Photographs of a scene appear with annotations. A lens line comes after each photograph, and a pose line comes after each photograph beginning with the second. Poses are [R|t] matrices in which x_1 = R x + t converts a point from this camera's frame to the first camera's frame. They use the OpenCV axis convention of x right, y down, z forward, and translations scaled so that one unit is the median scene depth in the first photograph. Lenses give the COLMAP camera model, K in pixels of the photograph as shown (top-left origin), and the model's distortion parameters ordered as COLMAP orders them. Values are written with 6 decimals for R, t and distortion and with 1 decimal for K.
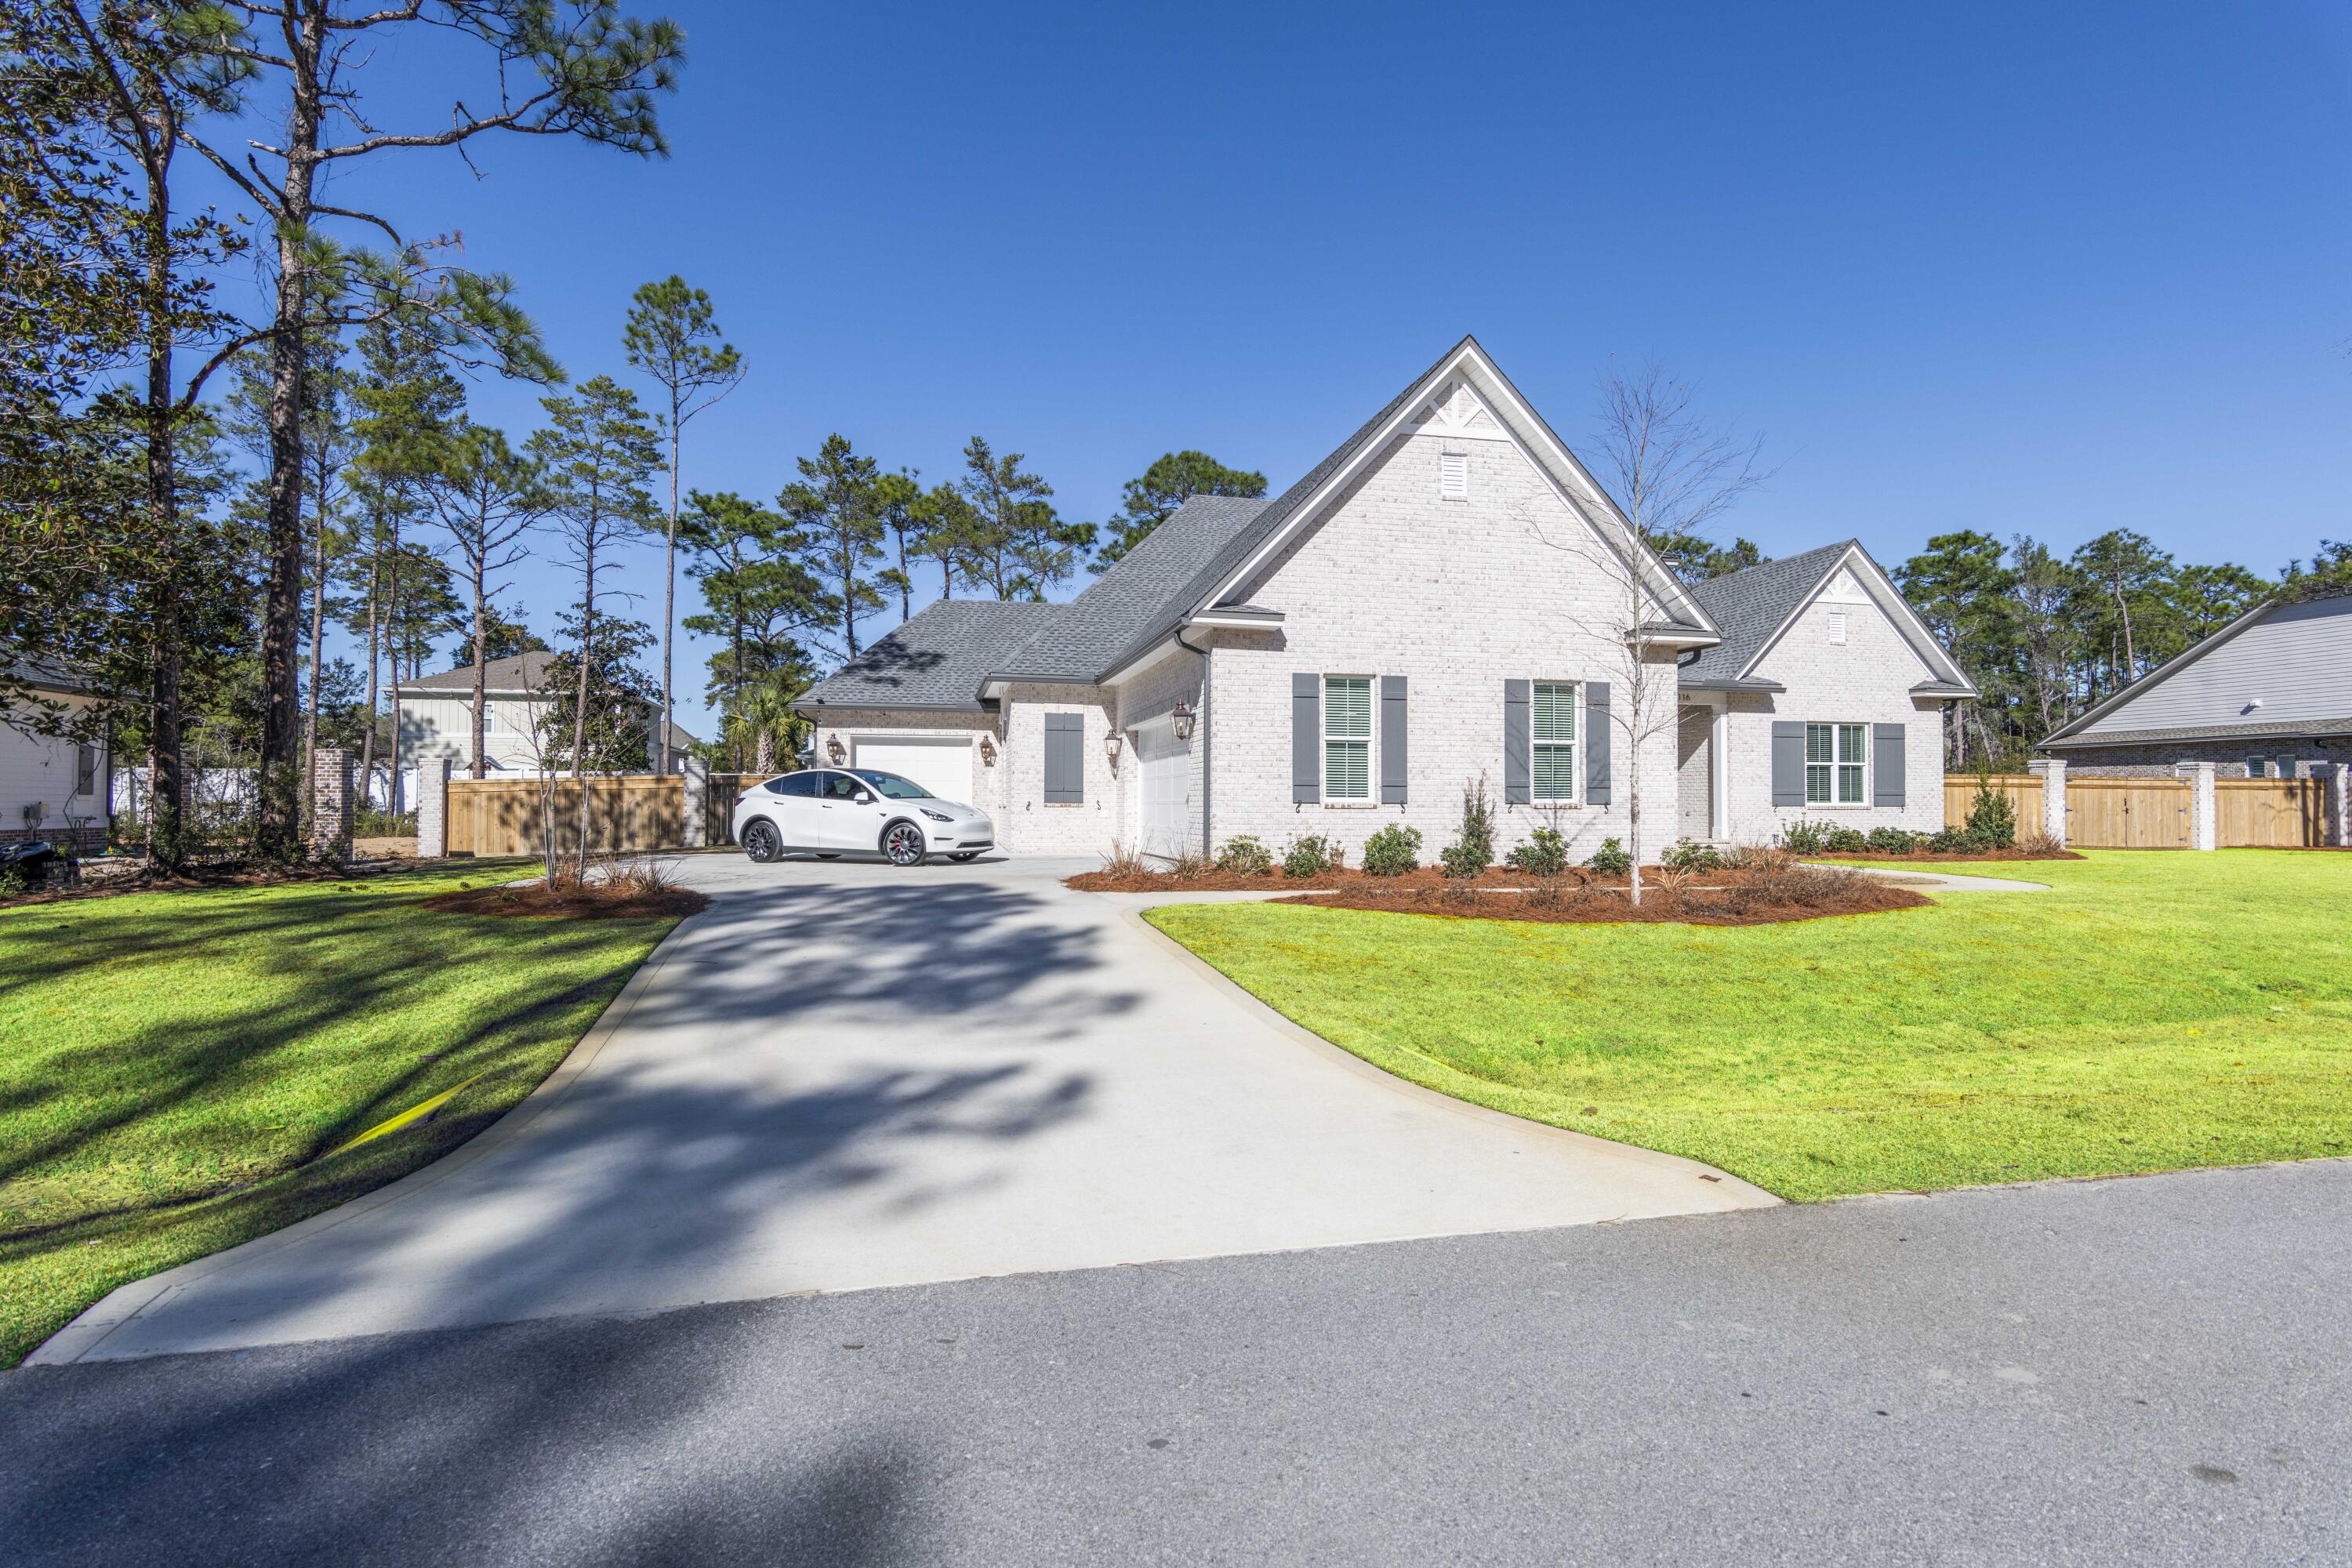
lens RADIAL K [[1144.1, 0, 1176.0], [0, 1144.1, 784.0], [0, 0, 1]] dist [0.001754, 0.000537]
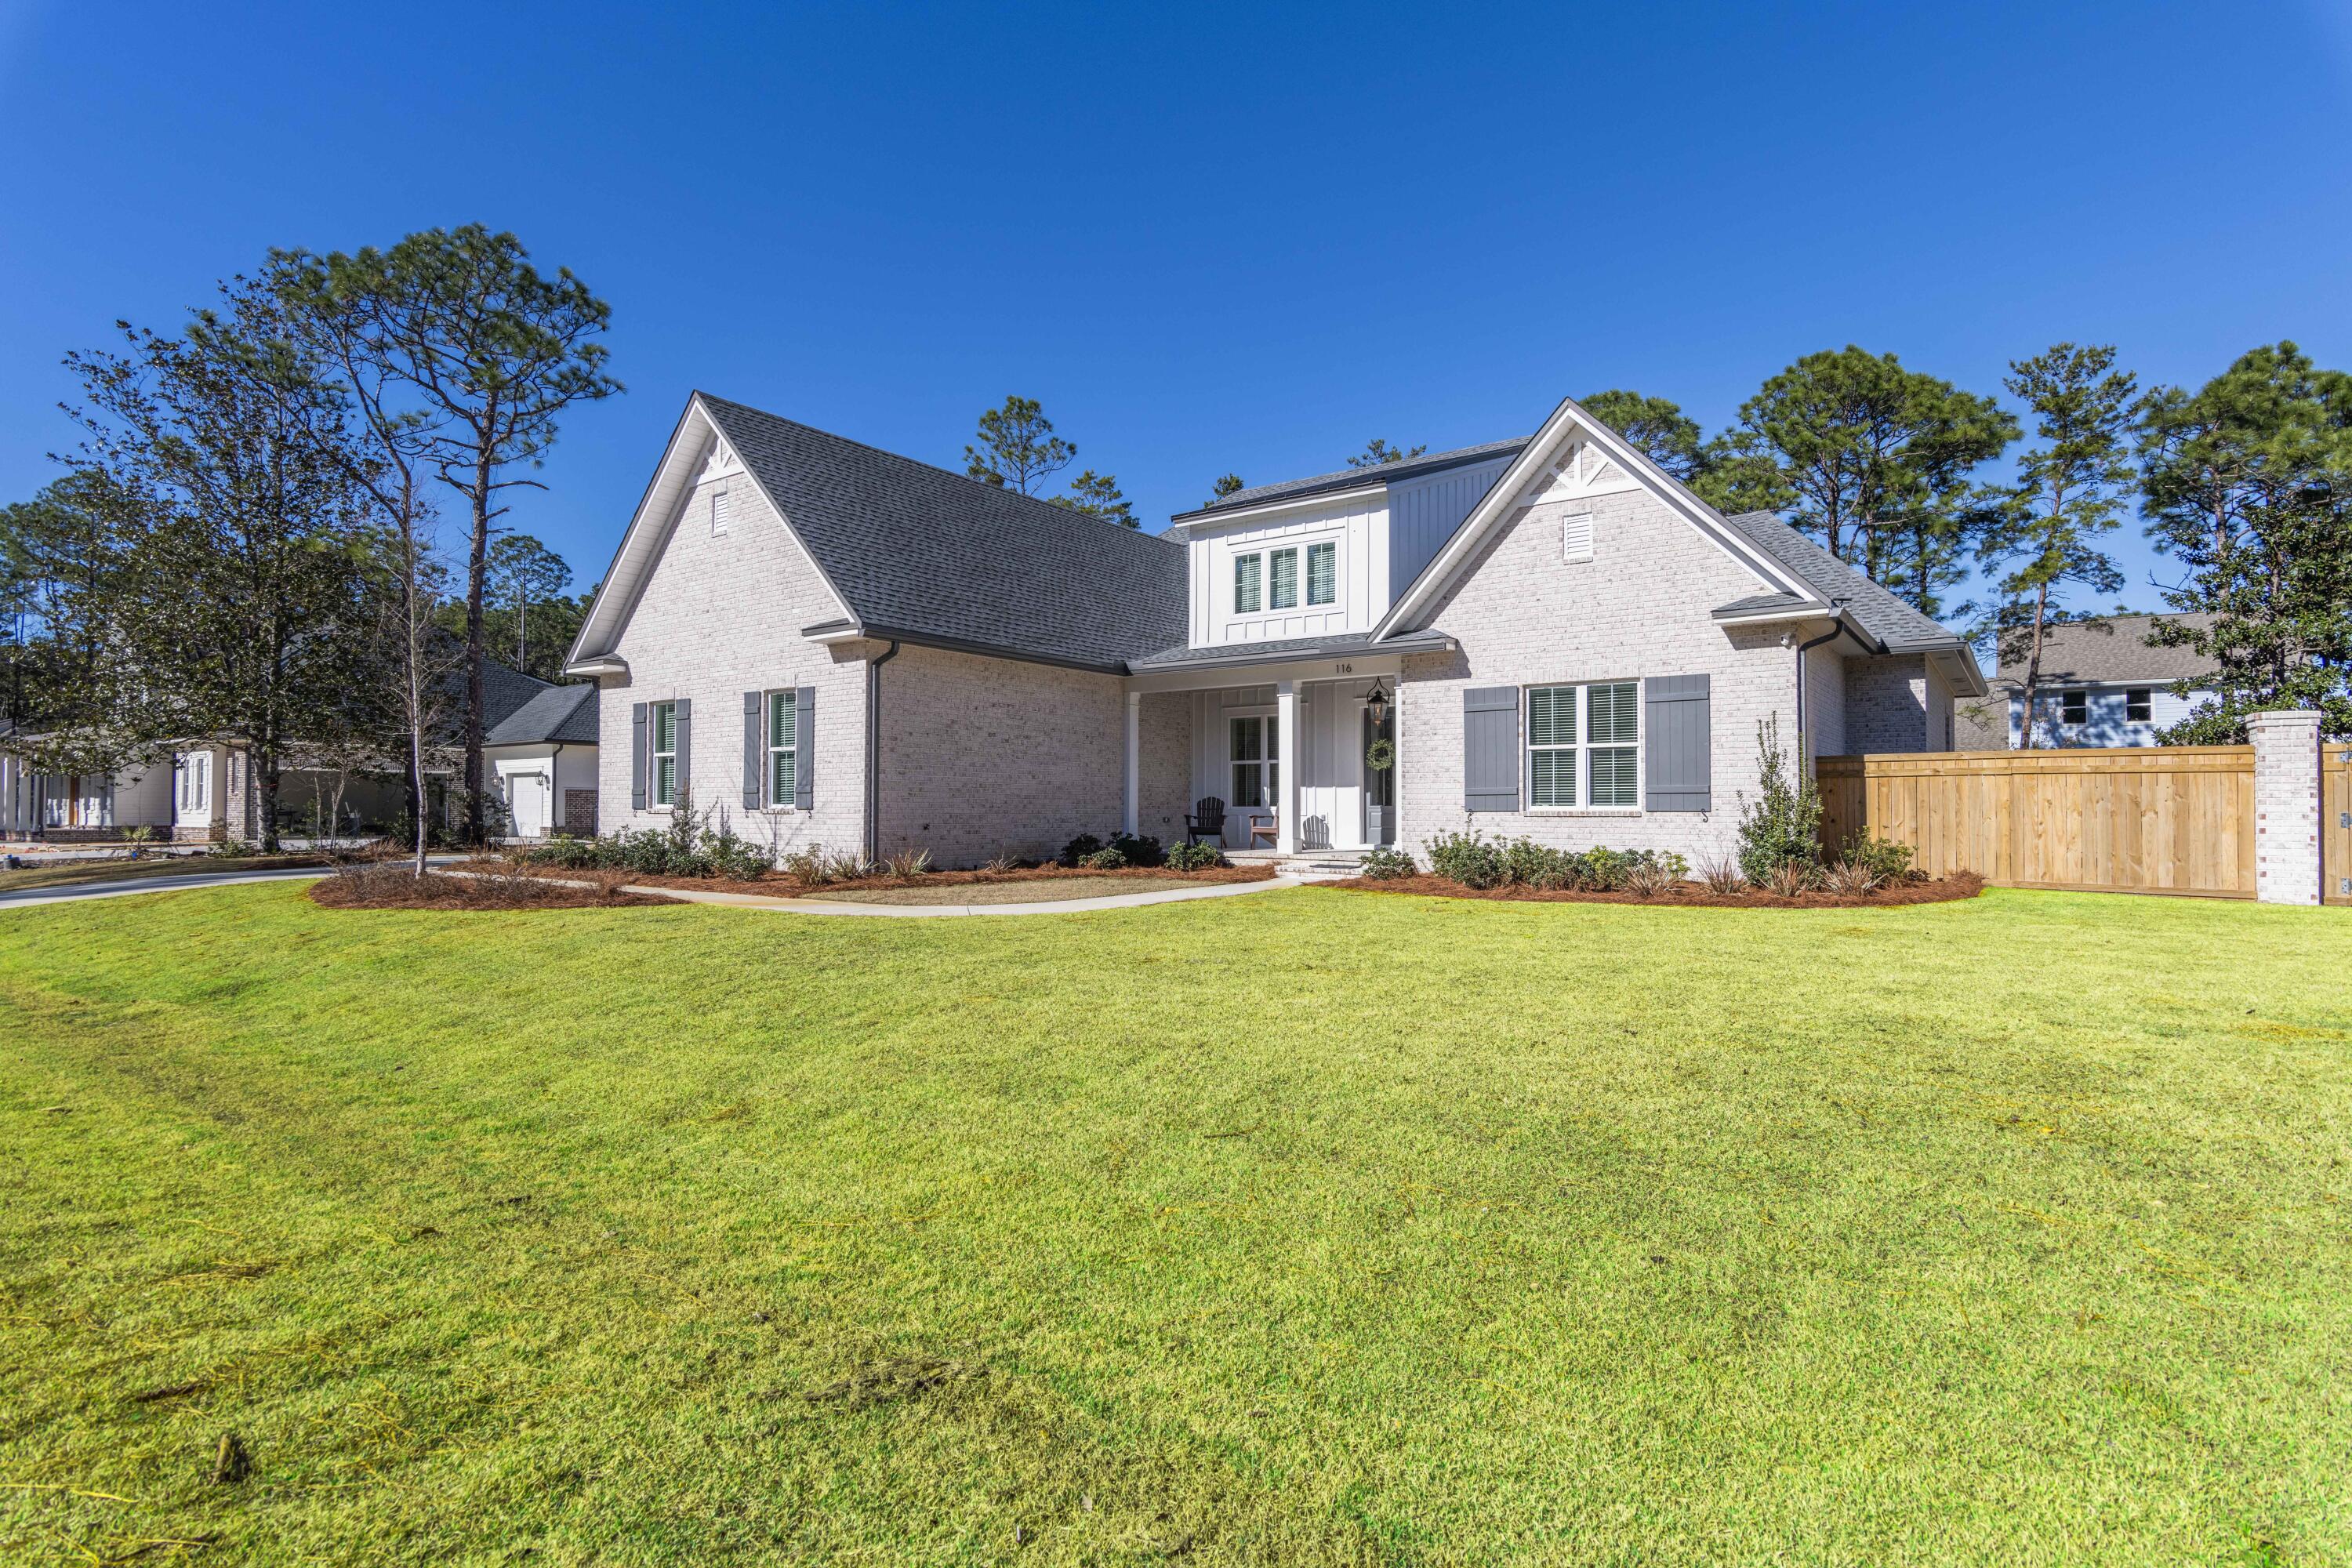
lens RADIAL K [[1188.1, 0, 1176.0], [0, 1188.1, 784.0], [0, 0, 1]] dist [0.003896, 0.000395]
pose [[0.654849, -0.020654, -0.755477, 0.952108], [0.012813, 0.999786, -0.016227, 0.011950], [0.755651, 0.000946, 0.654974, 0.392370]]
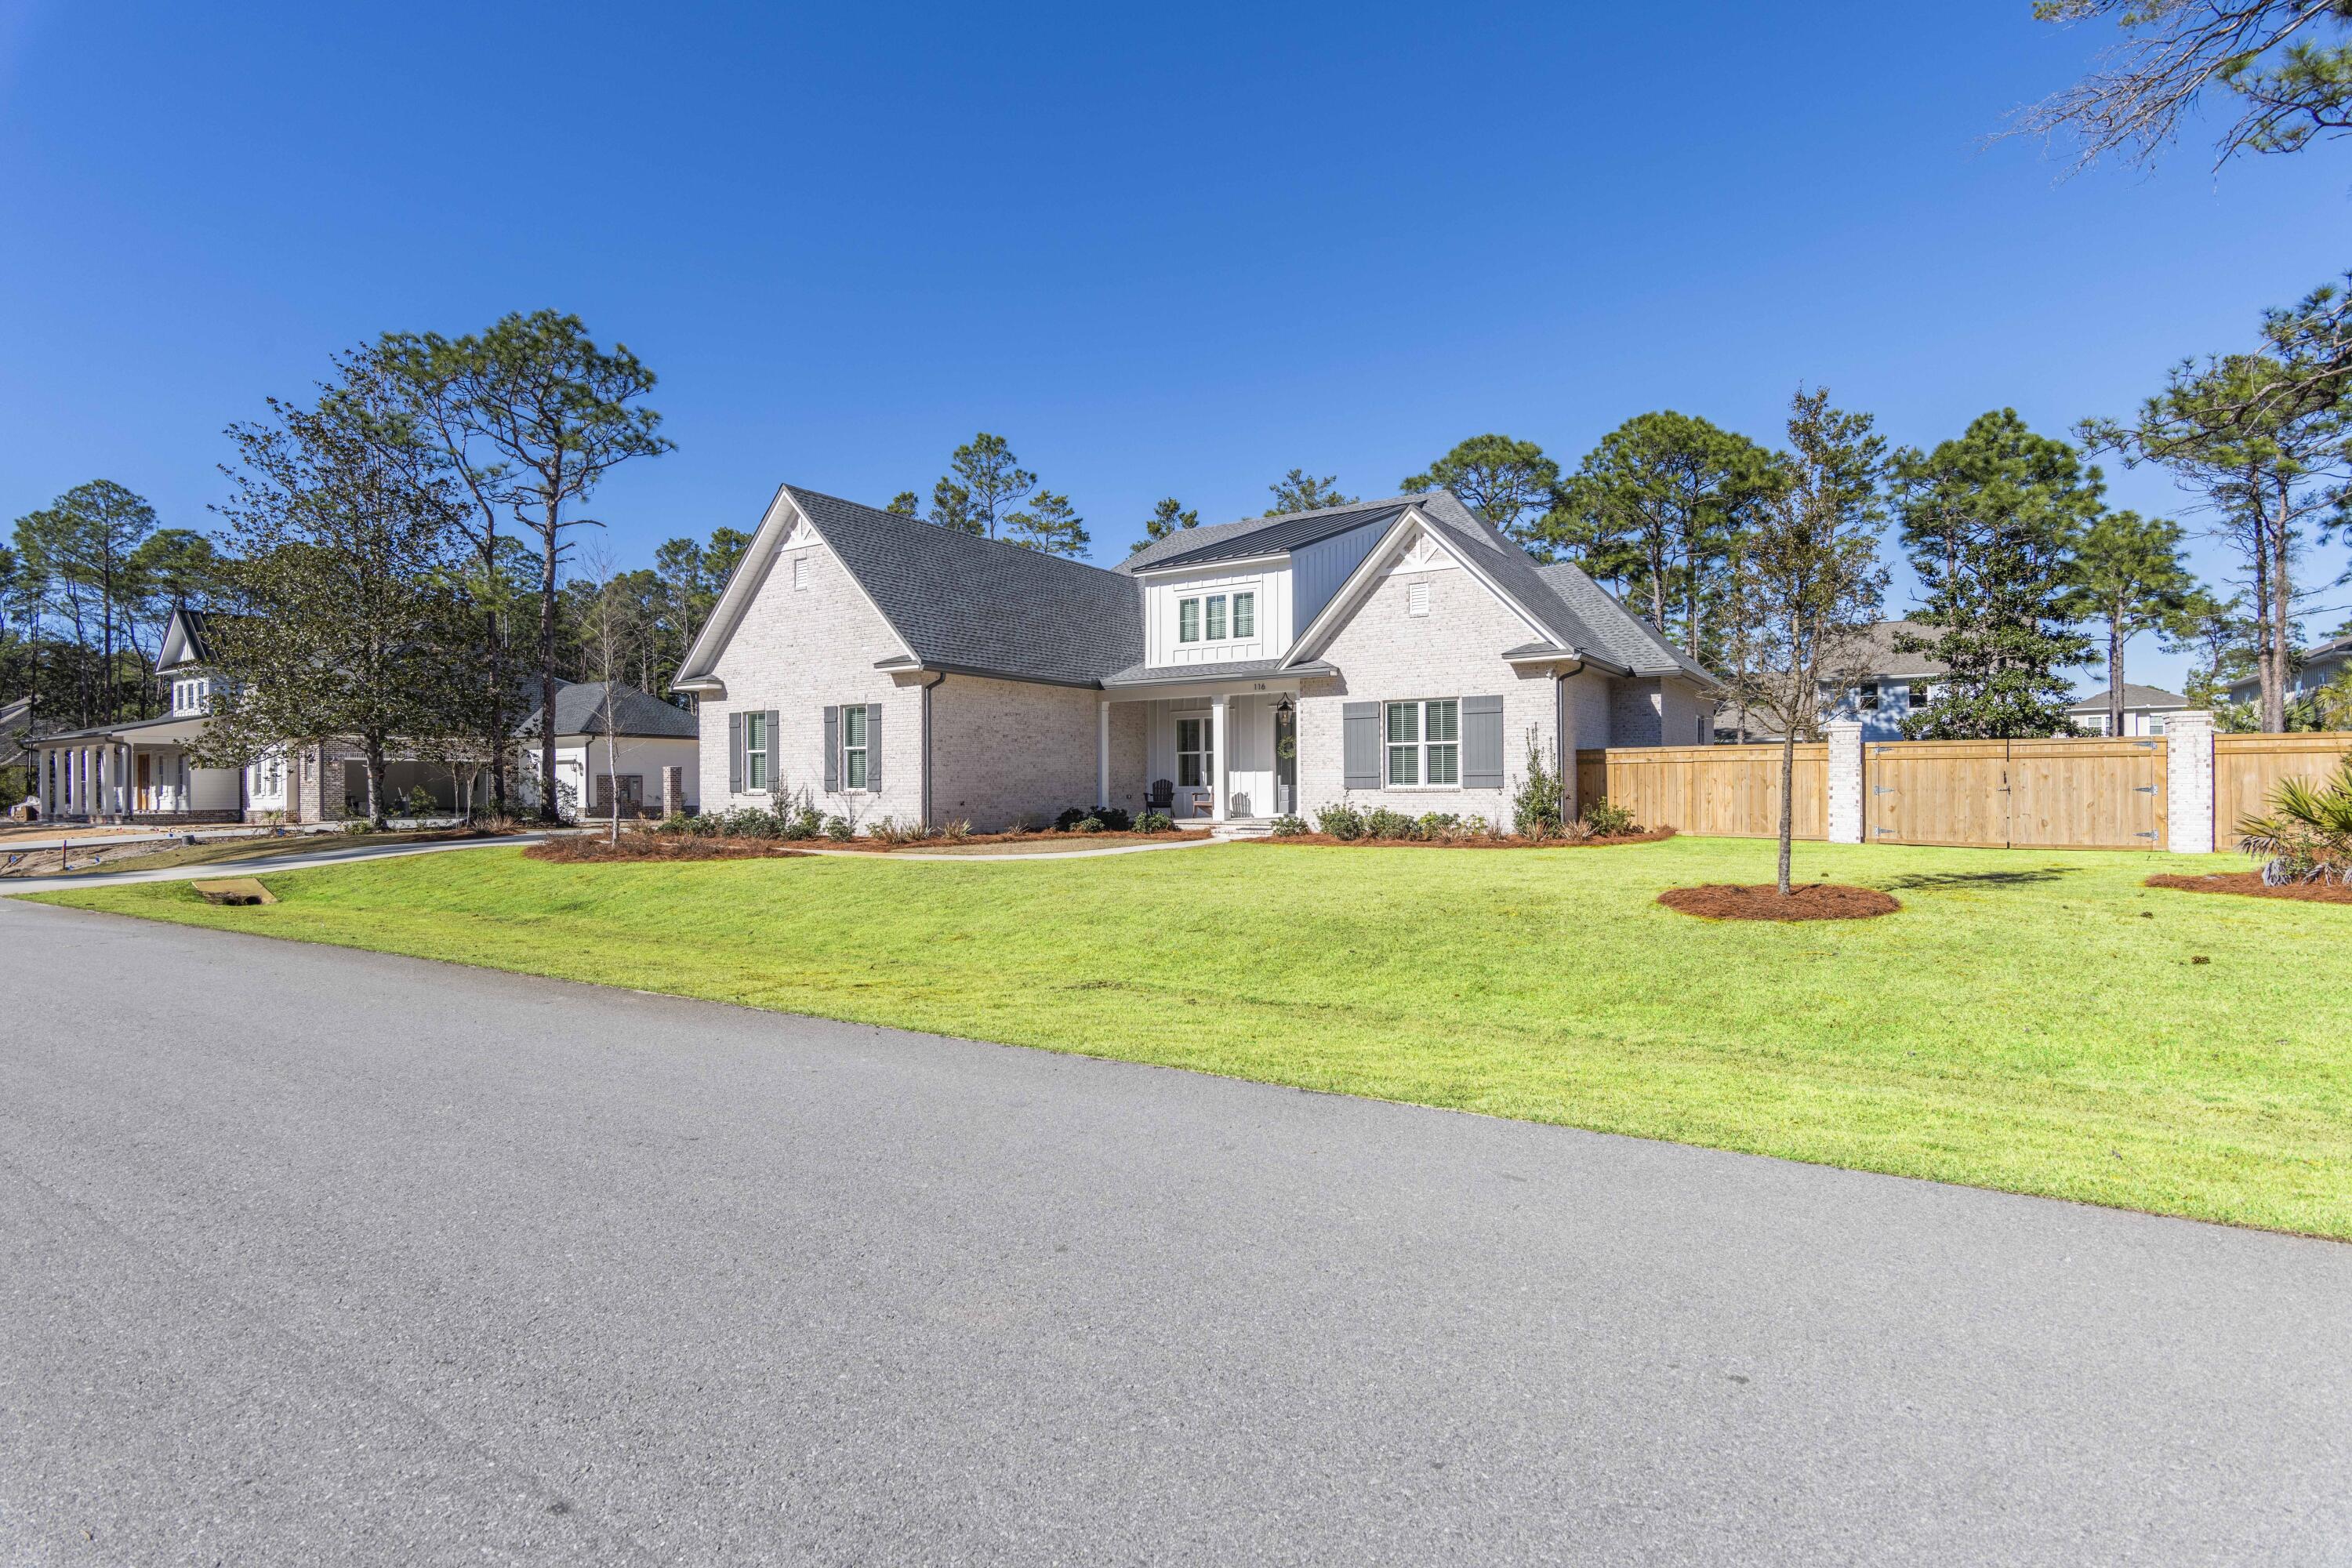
lens RADIAL K [[1161.0, 0, 1176.0], [0, 1161.0, 784.0], [0, 0, 1]] dist [0.003086, 0.001000]
pose [[0.695967, -0.011221, -0.717986, 1.142179], [0.021052, 0.999767, 0.004781, 0.006981], [0.717765, -0.018443, 0.696041, 0.193382]]
